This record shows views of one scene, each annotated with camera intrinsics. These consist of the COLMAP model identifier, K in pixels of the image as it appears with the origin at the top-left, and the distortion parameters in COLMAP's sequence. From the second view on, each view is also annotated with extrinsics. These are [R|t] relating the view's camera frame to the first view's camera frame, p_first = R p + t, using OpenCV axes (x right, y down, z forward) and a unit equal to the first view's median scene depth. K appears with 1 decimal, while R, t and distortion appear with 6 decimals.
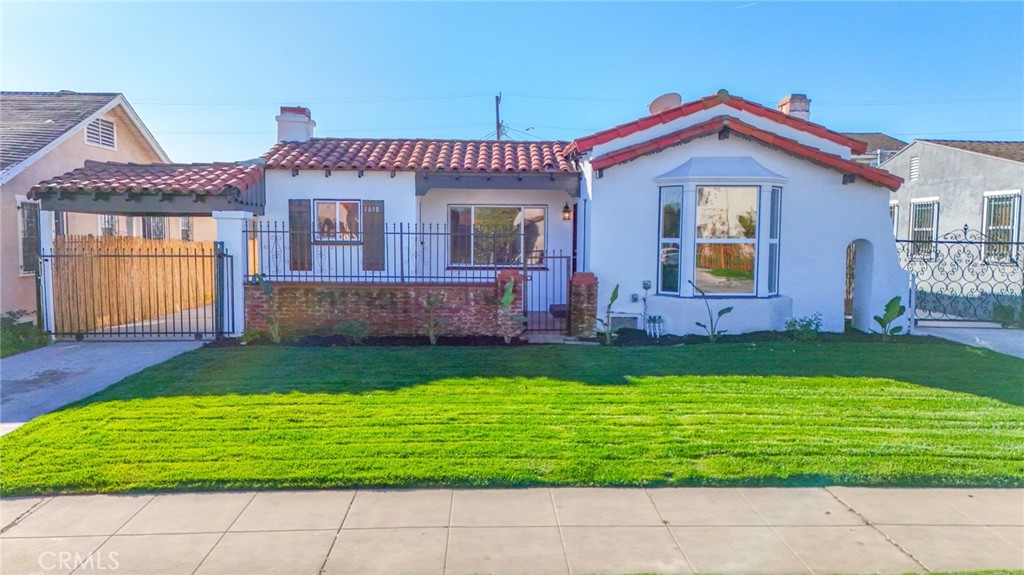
lens RADIAL K [[745.6, 0, 514.1], [0, 745.6, 283.1], [0, 0, 1]] dist [0.090258, -0.076531]
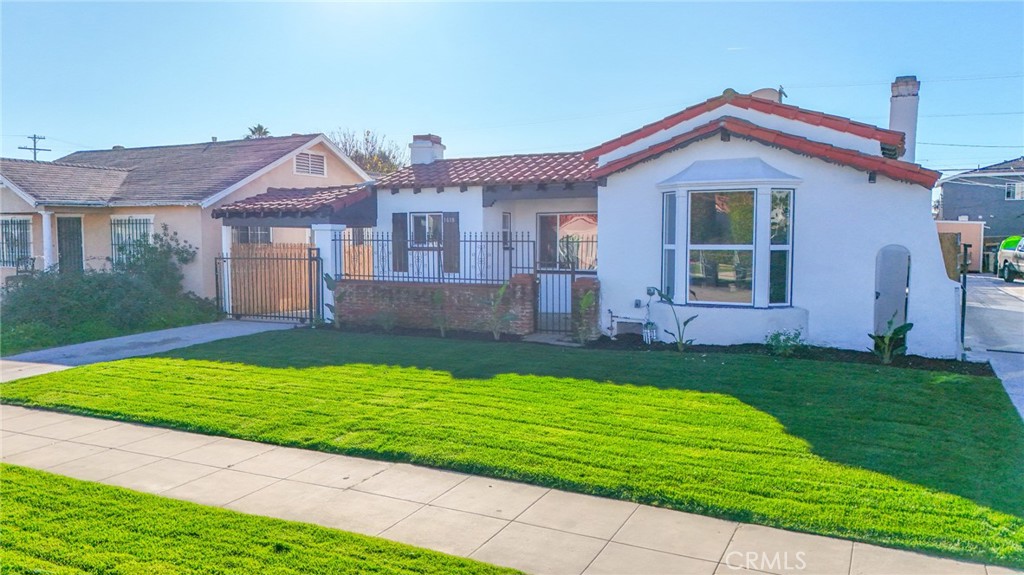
lens RADIAL K [[745.6, 0, 514.1], [0, 745.6, 283.1], [0, 0, 1]] dist [0.090258, -0.076531]
pose [[0.877640, 0.023095, -0.478763, 0.503544], [-0.025184, 0.999681, 0.002057, -0.005915], [0.478658, 0.010252, 0.877942, 0.033828]]
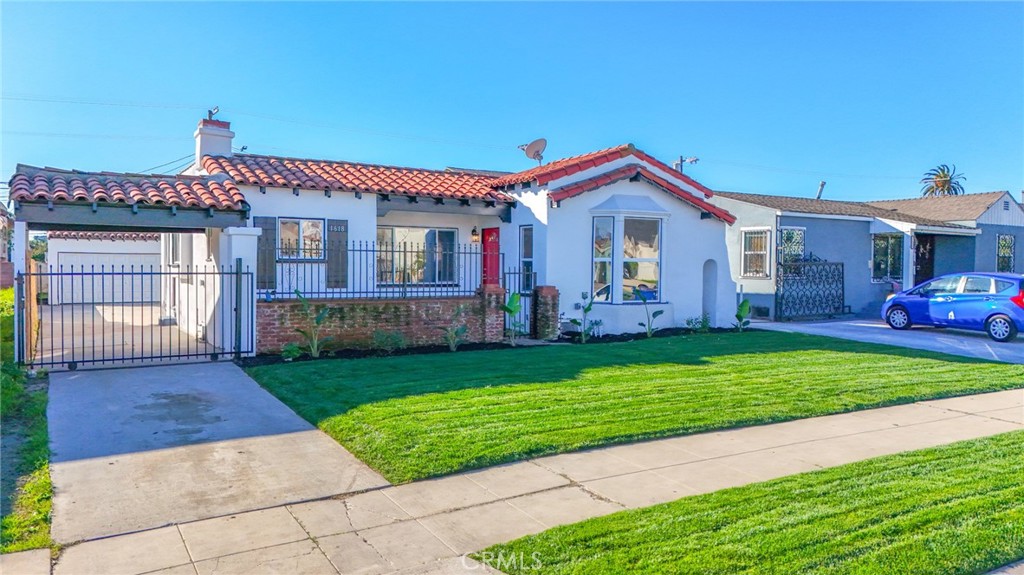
lens RADIAL K [[745.6, 0, 514.1], [0, 745.6, 283.1], [0, 0, 1]] dist [0.090258, -0.076531]
pose [[0.874218, -0.010848, 0.485412, -0.529347], [0.027505, 0.999251, -0.027206, 0.012567], [-0.484753, 0.037135, 0.873862, -0.019848]]
